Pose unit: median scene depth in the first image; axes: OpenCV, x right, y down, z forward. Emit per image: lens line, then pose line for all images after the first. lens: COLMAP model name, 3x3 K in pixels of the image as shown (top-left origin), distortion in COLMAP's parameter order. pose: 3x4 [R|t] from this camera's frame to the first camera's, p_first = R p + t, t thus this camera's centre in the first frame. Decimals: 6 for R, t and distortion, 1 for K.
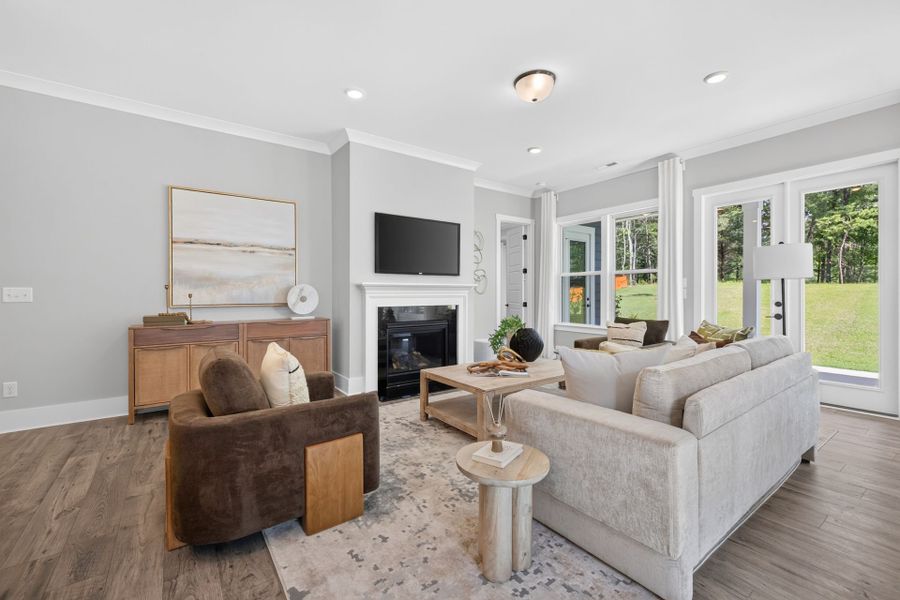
lens RADIAL K [[382.3, 0, 448.5], [0, 382.3, 294.7], [0, 0, 1]] dist [0.003752, 0.000147]
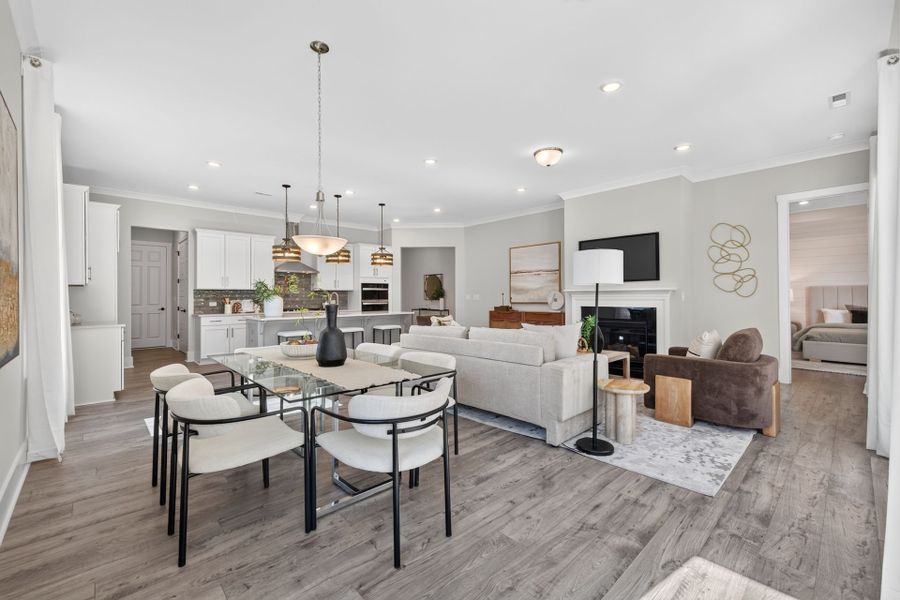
lens RADIAL K [[379.4, 0, 448.5], [0, 379.4, 291.0], [0, 0, 1]] dist [0.002961, -0.000179]
pose [[0.128063, -0.013707, -0.991671, 1.264878], [0.003384, 0.999905, -0.013383, -0.008529], [0.991760, -0.001642, 0.128097, 0.337356]]
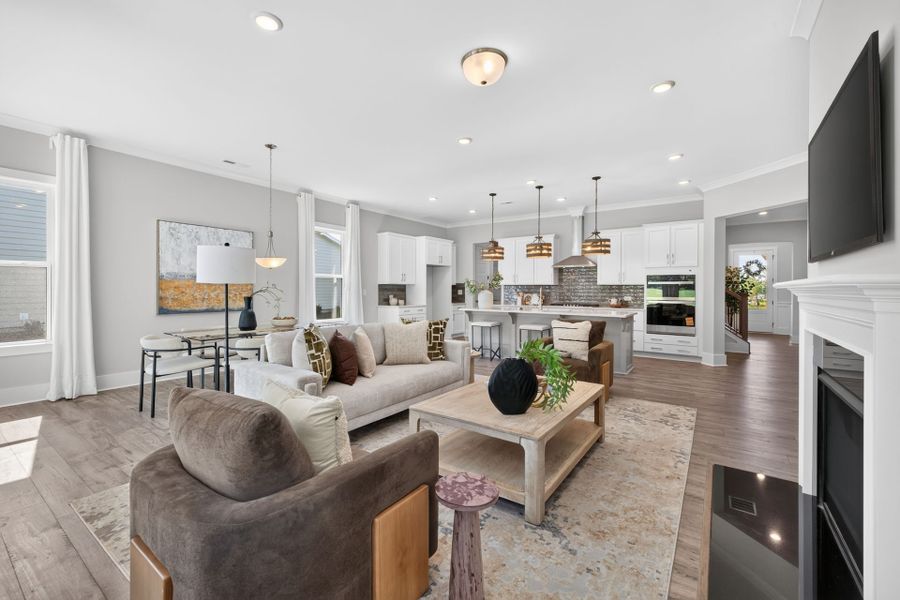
lens RADIAL K [[379.4, 0, 448.5], [0, 379.4, 291.0], [0, 0, 1]] dist [0.002961, -0.000179]
pose [[-0.944799, -0.002472, -0.327642, 0.466900], [-0.004542, 0.999974, 0.005554, -0.019591], [0.327620, 0.006736, -0.944786, 1.423809]]
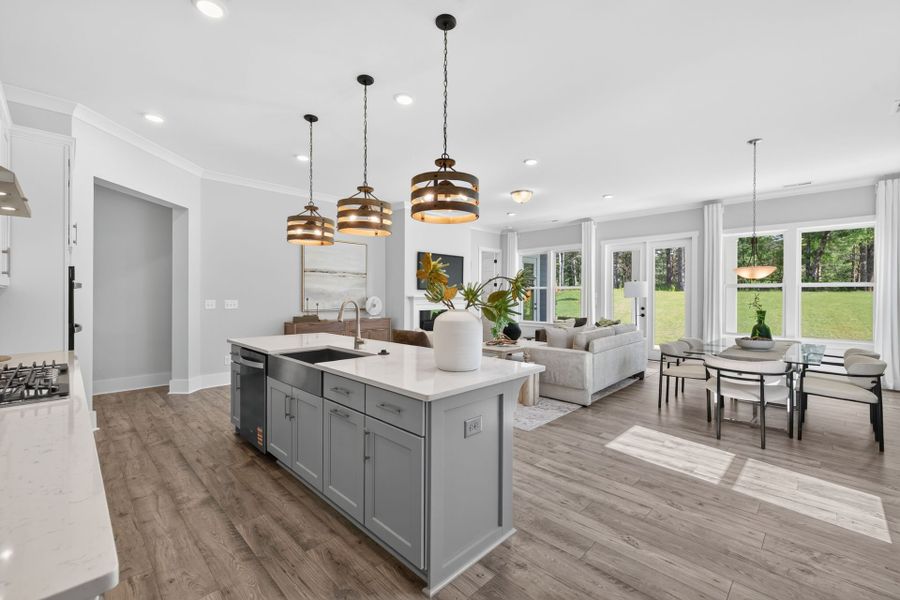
lens RADIAL K [[379.7, 0, 448.6], [0, 379.7, 296.7], [0, 0, 1]] dist [0.003356, 0.000465]
pose [[0.986595, 0.002720, 0.163164, -0.346734], [-0.003015, 0.999994, 0.001564, -0.030940], [-0.163159, -0.002035, 0.986598, -0.636671]]
